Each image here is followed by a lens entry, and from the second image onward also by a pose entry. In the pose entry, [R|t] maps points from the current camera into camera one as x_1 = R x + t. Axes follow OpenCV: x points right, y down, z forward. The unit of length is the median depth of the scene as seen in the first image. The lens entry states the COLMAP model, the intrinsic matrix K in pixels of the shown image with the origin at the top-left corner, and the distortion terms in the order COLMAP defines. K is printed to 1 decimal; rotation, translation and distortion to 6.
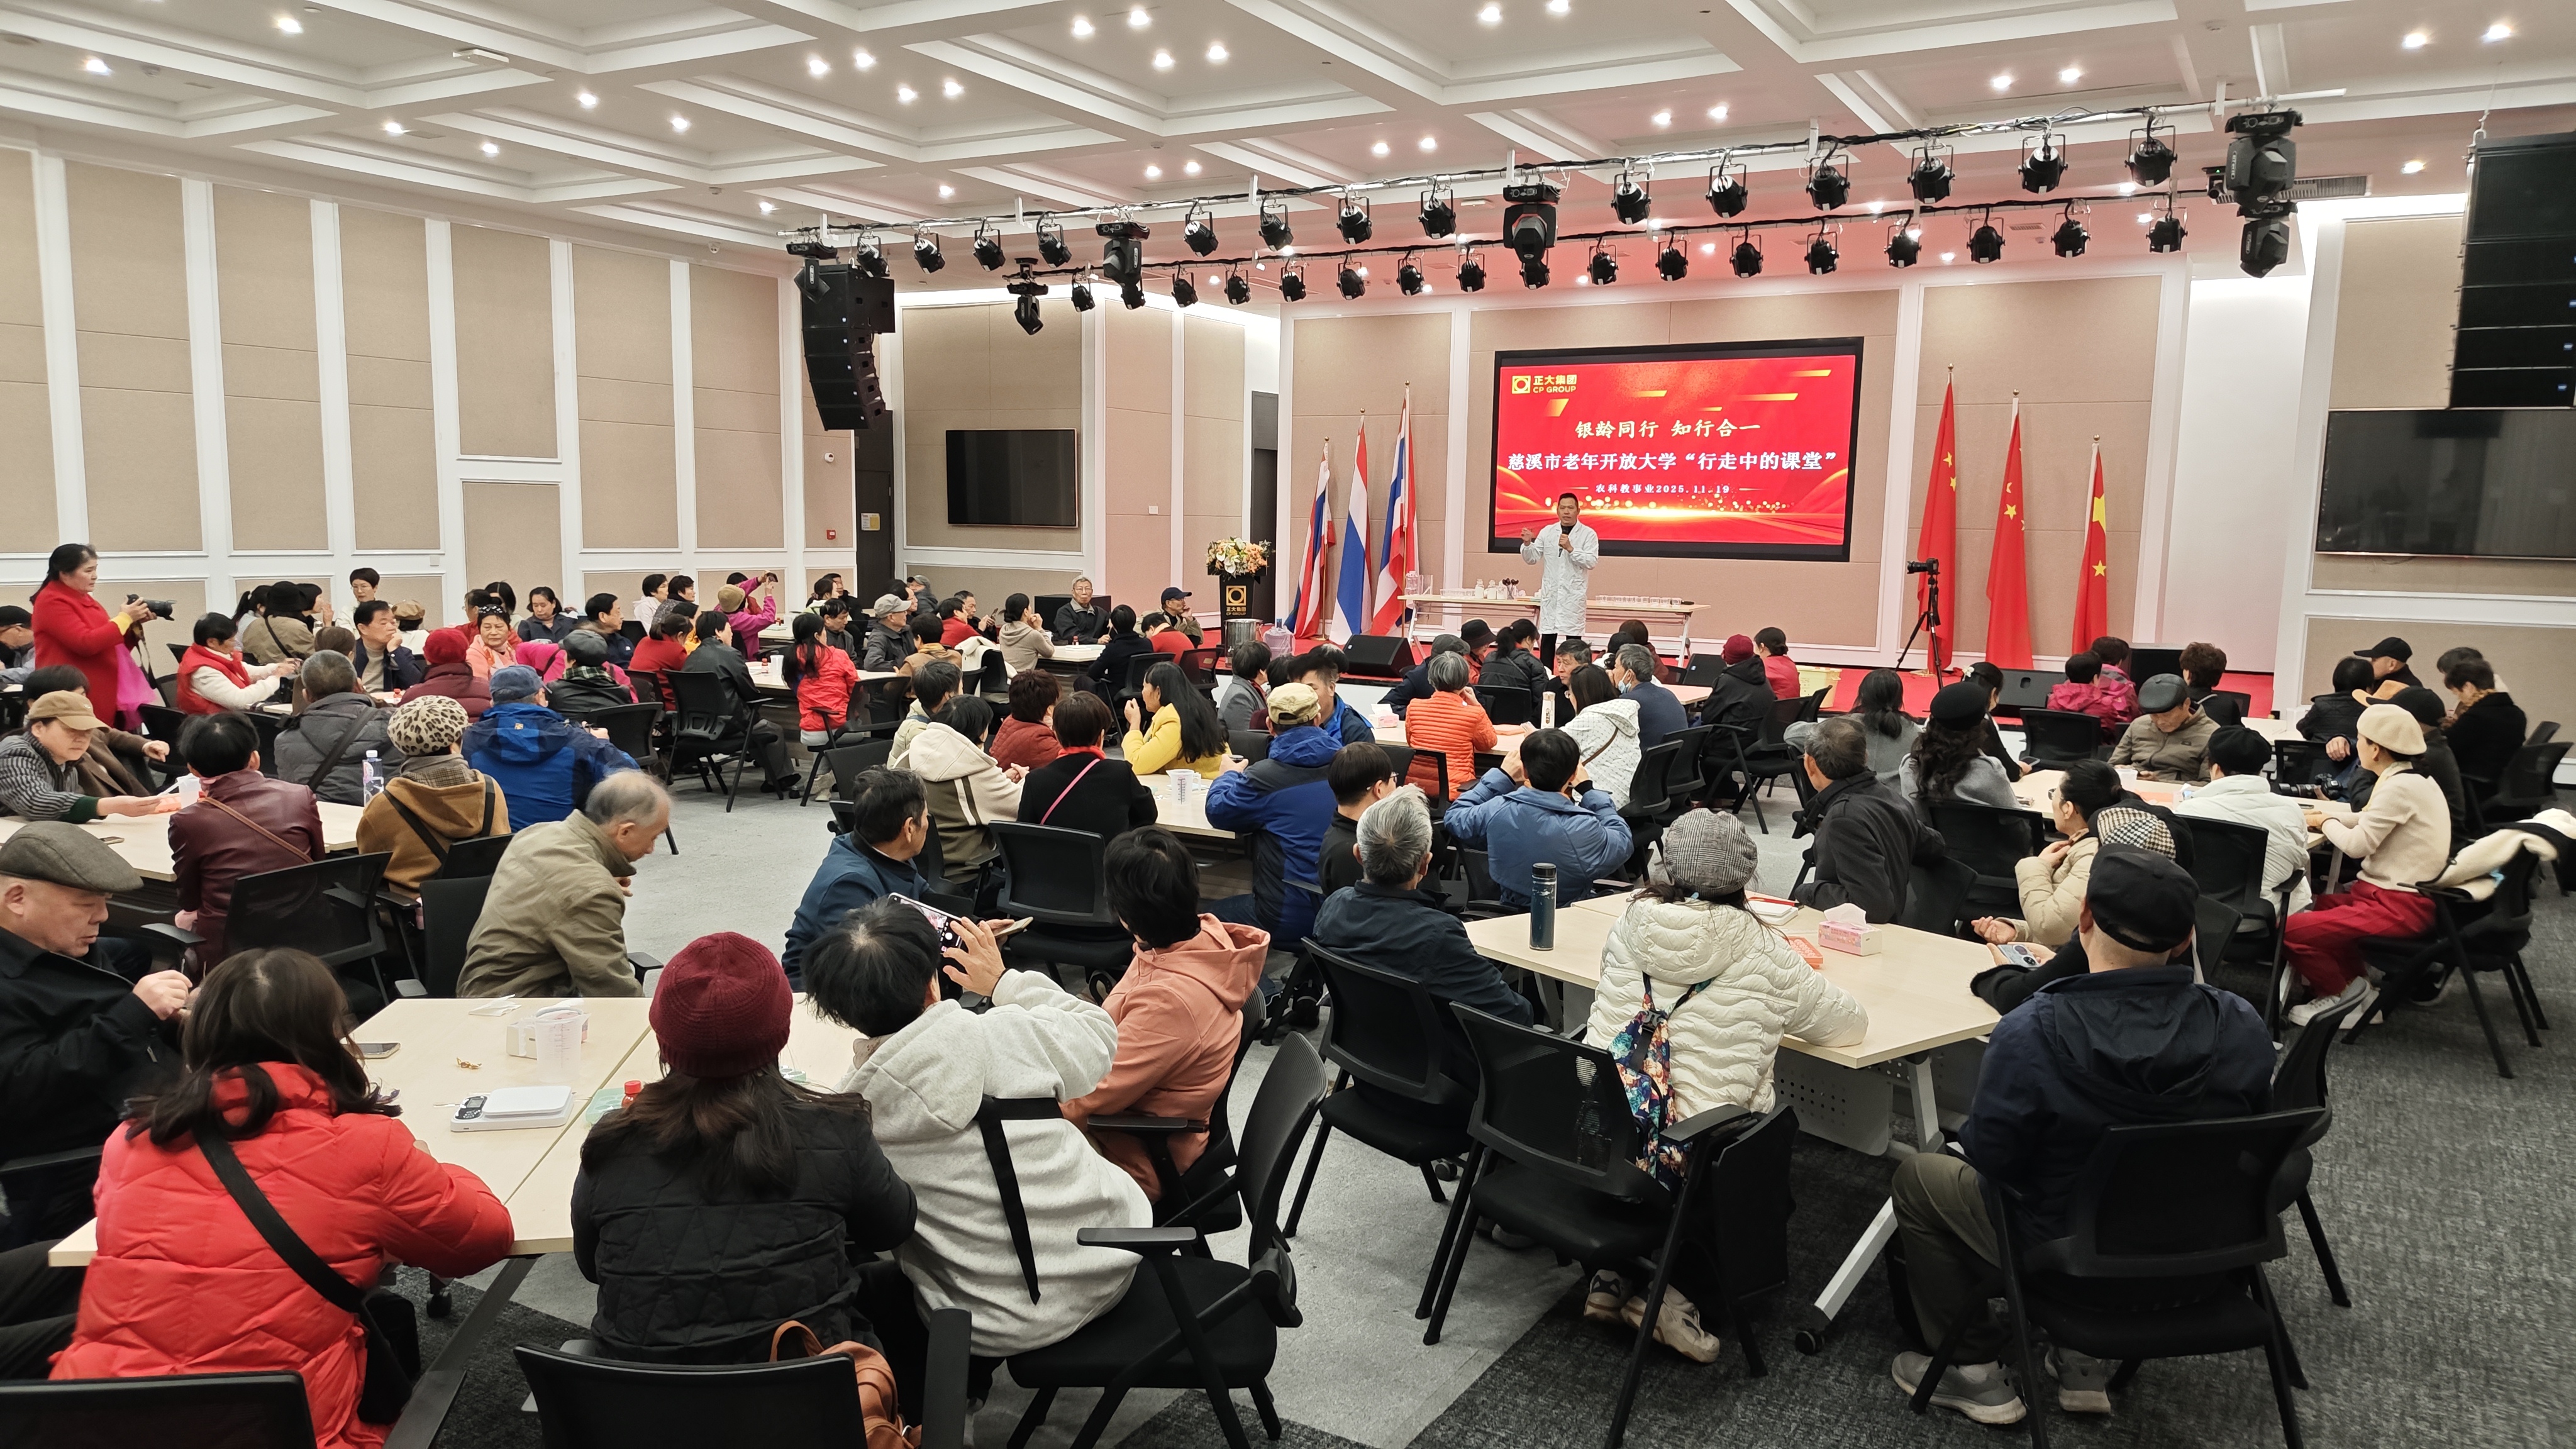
lens RADIAL K [[1809.9, 0, 1288.0], [0, 1809.9, 724.5], [0, 0, 1]] dist [-0.000401, -0.000389]
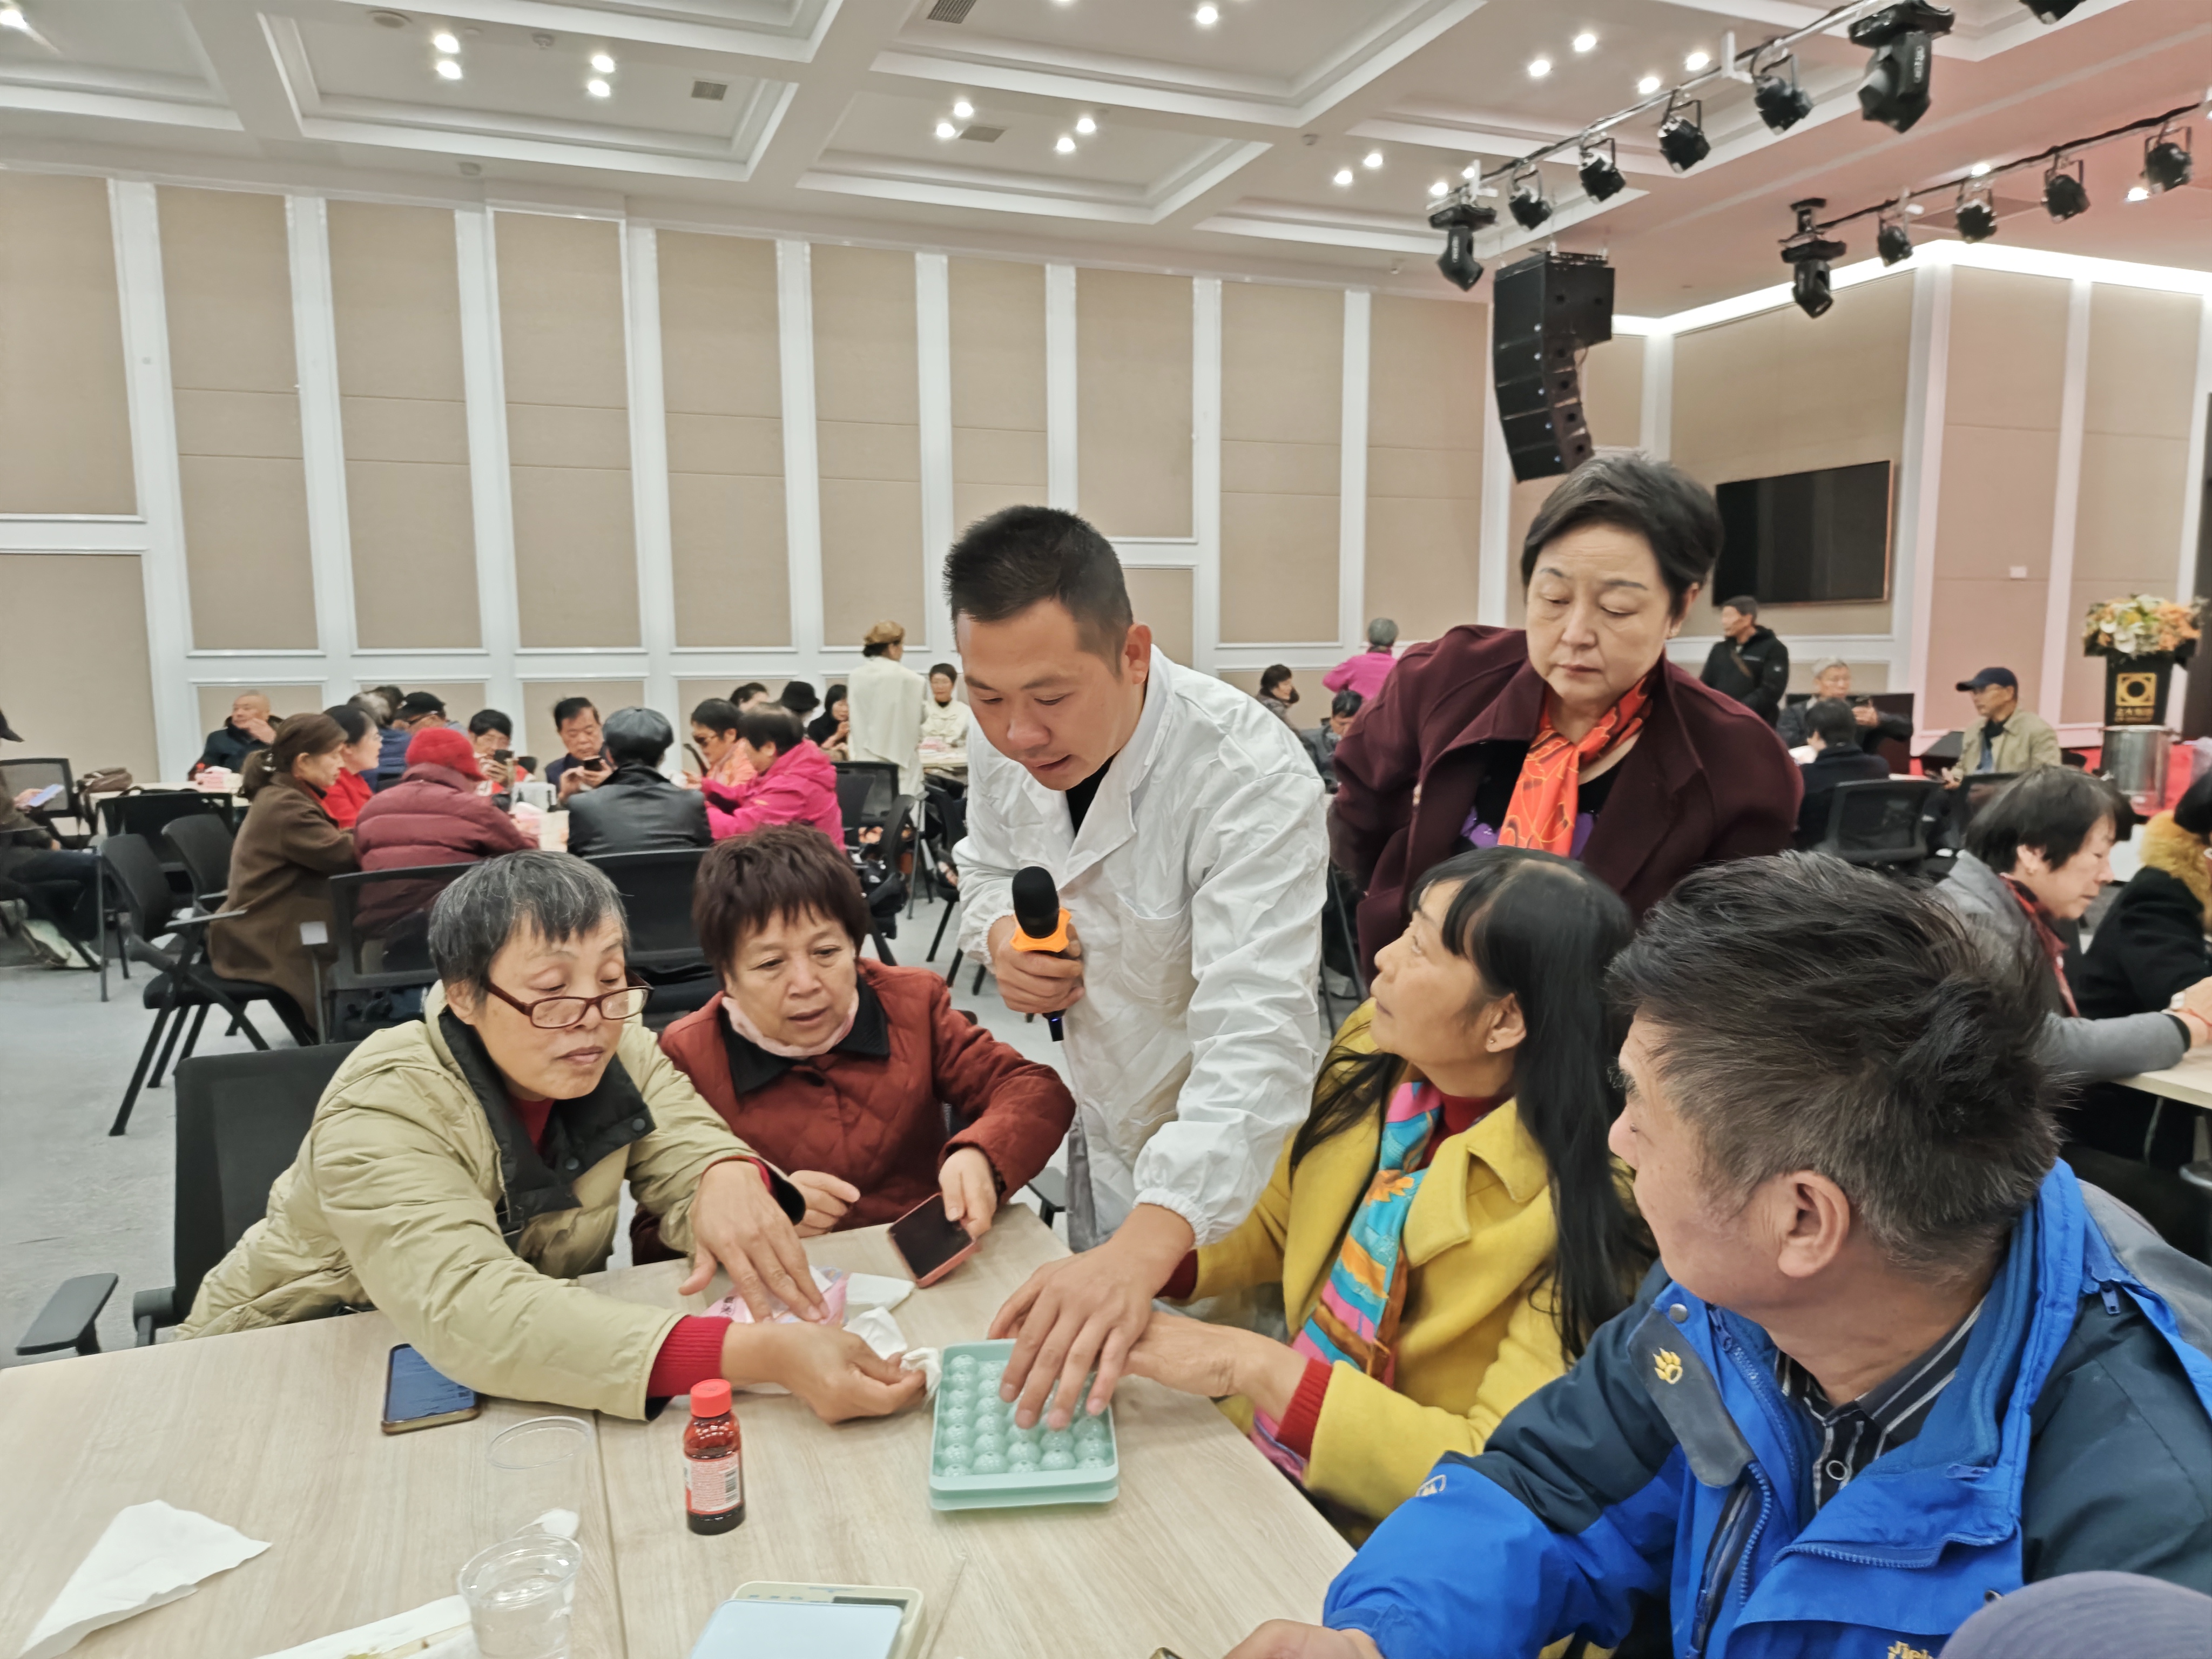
lens RADIAL K [[1526.2, 0, 1112.8], [0, 1526.2, 873.4], [0, 0, 1]] dist [0.058463, -0.060013]
pose [[0.794739, 0.061568, -0.603821, 0.016523], [-0.045457, 0.998086, 0.041940, -0.015232], [0.605247, -0.005884, 0.796016, 0.373276]]
